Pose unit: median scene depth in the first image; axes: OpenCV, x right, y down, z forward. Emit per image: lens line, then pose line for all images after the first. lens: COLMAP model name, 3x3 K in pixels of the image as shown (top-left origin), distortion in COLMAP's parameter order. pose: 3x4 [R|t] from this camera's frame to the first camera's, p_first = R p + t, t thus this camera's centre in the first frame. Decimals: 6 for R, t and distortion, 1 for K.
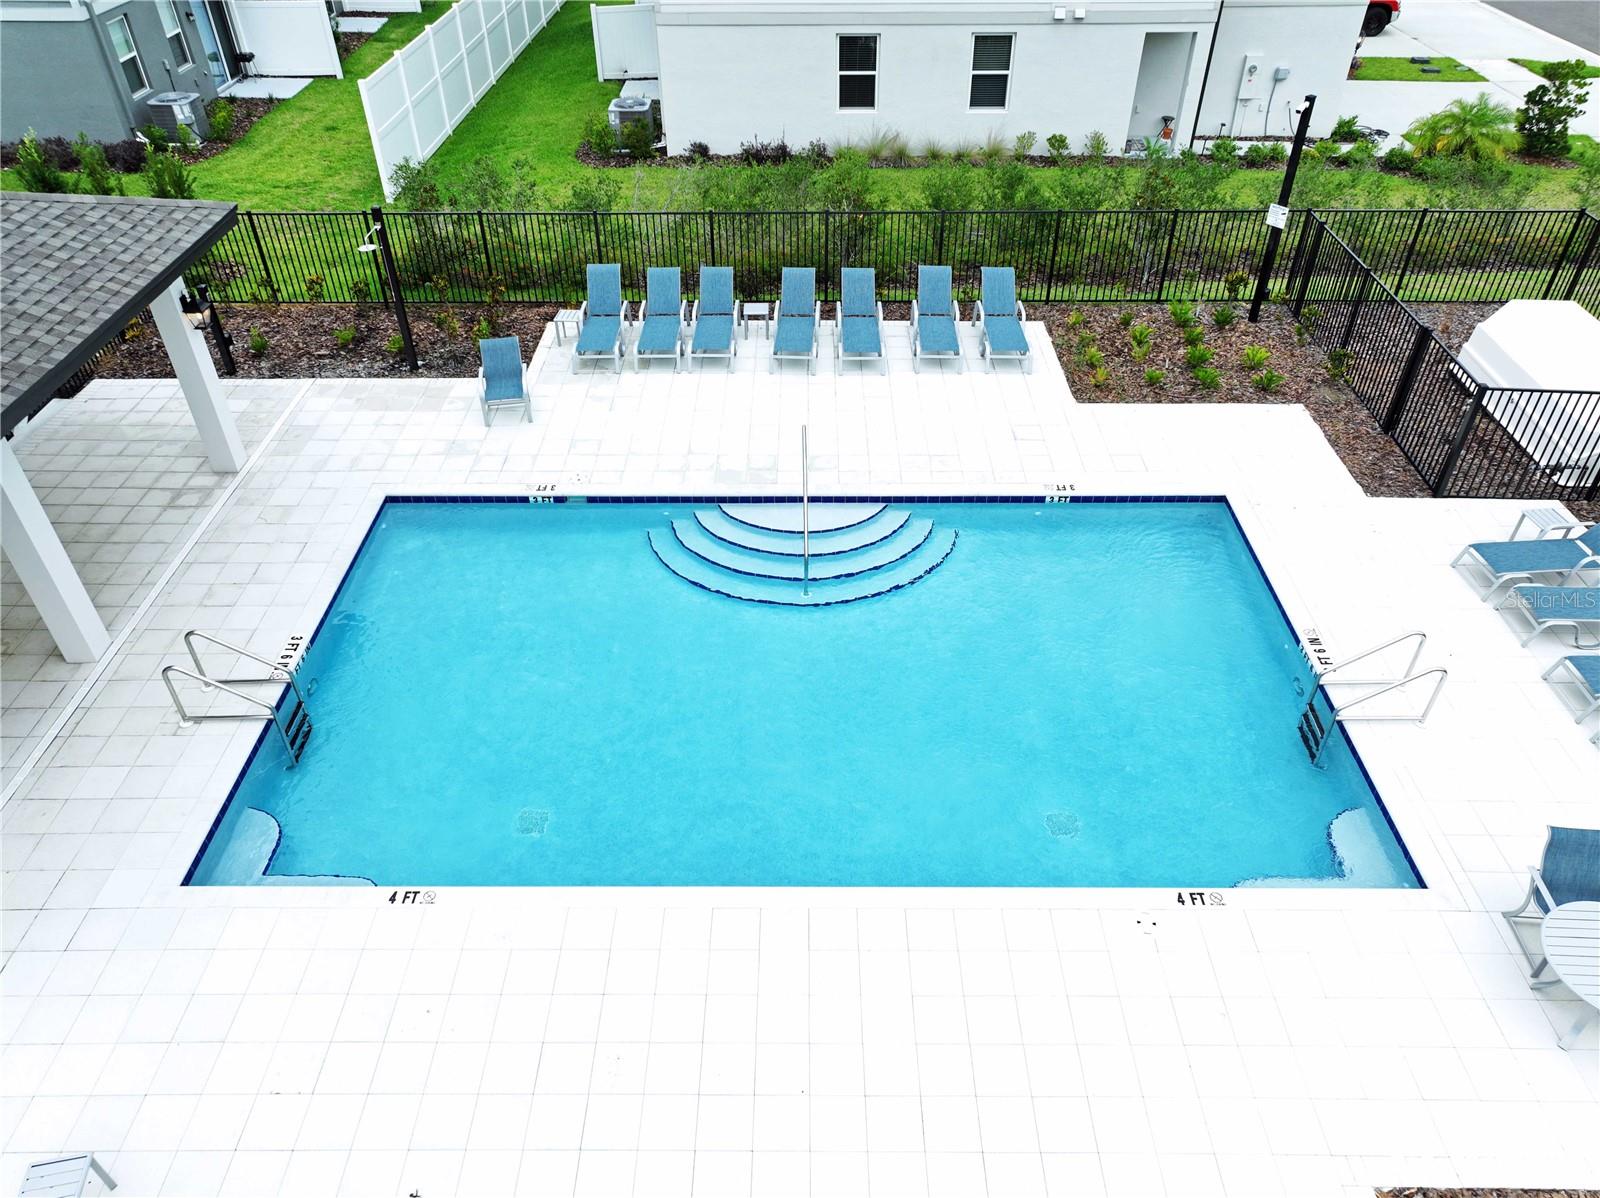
lens RADIAL K [[1115.0, 0, 800.0], [0, 1115.0, 599.0], [0, 0, 1]] dist [-0.003971, 0.001013]
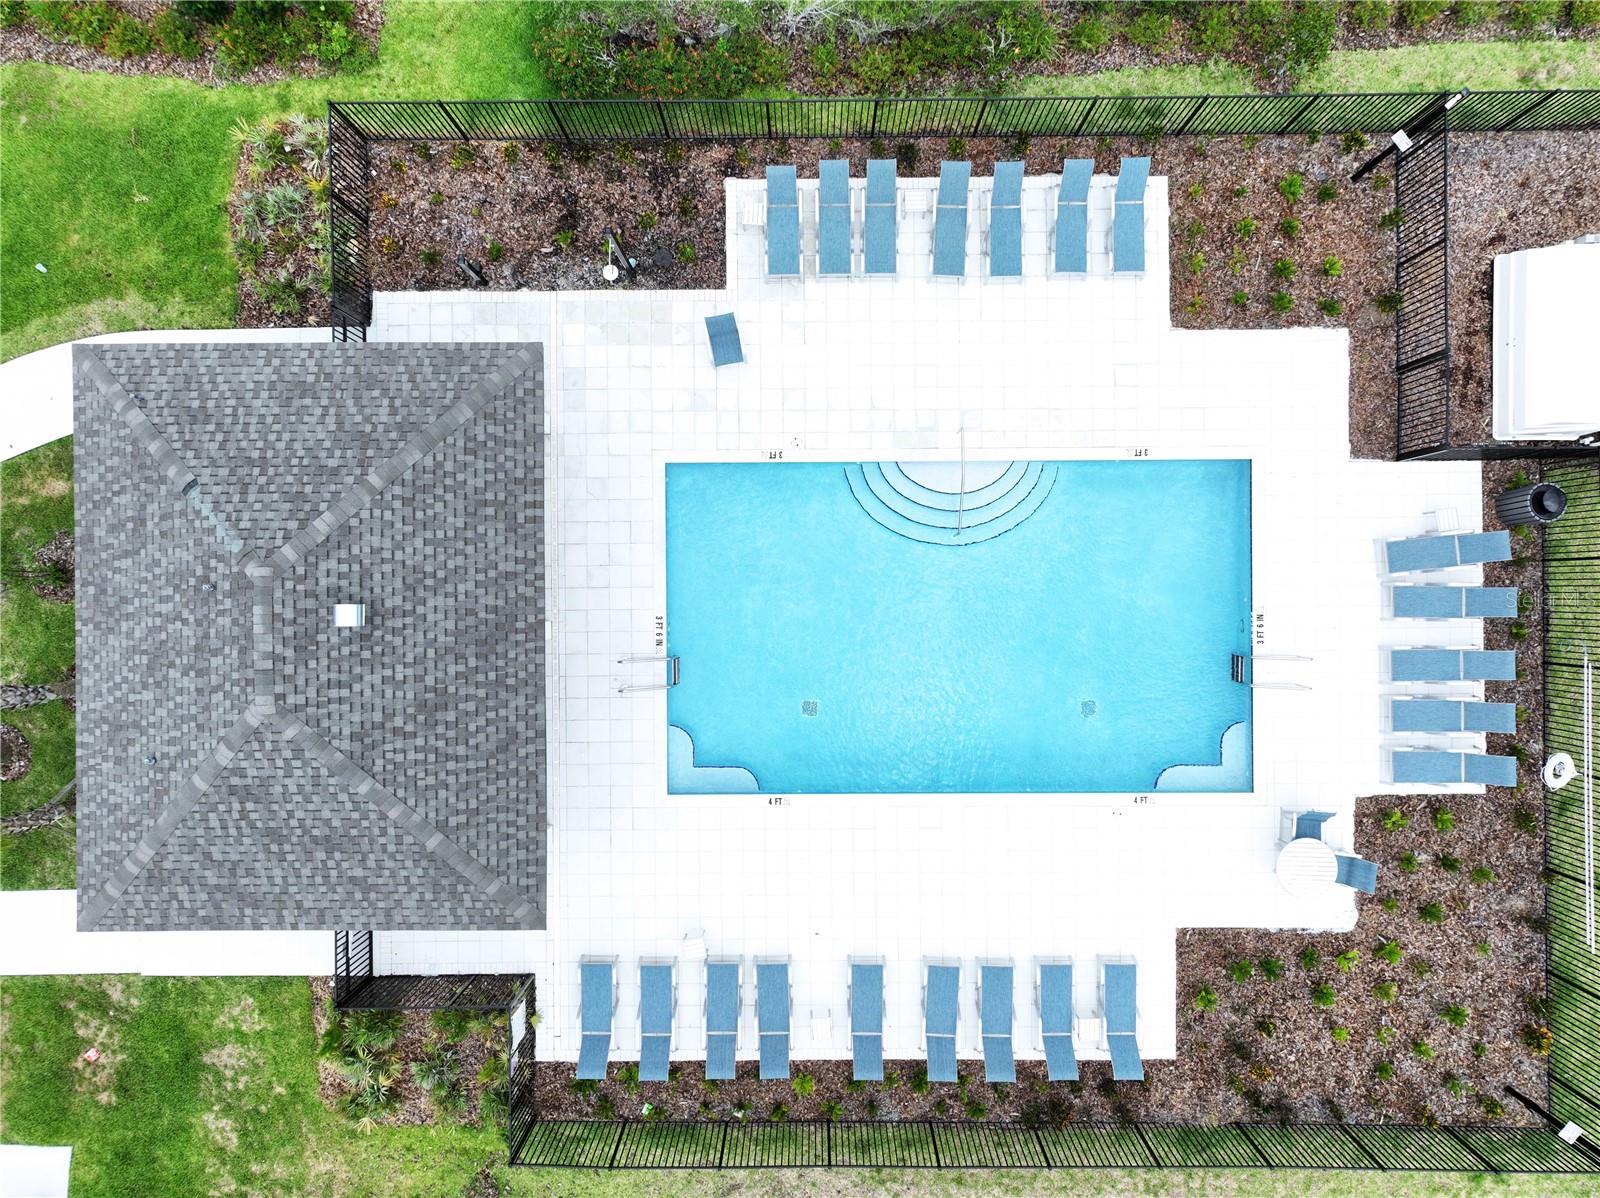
lens RADIAL K [[1115.0, 0, 800.0], [0, 1115.0, 599.0], [0, 0, 1]] dist [-0.003971, 0.001013]
pose [[0.999901, -0.011320, -0.008334, -0.170786], [0.013642, 0.638443, 0.769548, -0.982194], [-0.003391, -0.769586, 0.638535, -0.046973]]
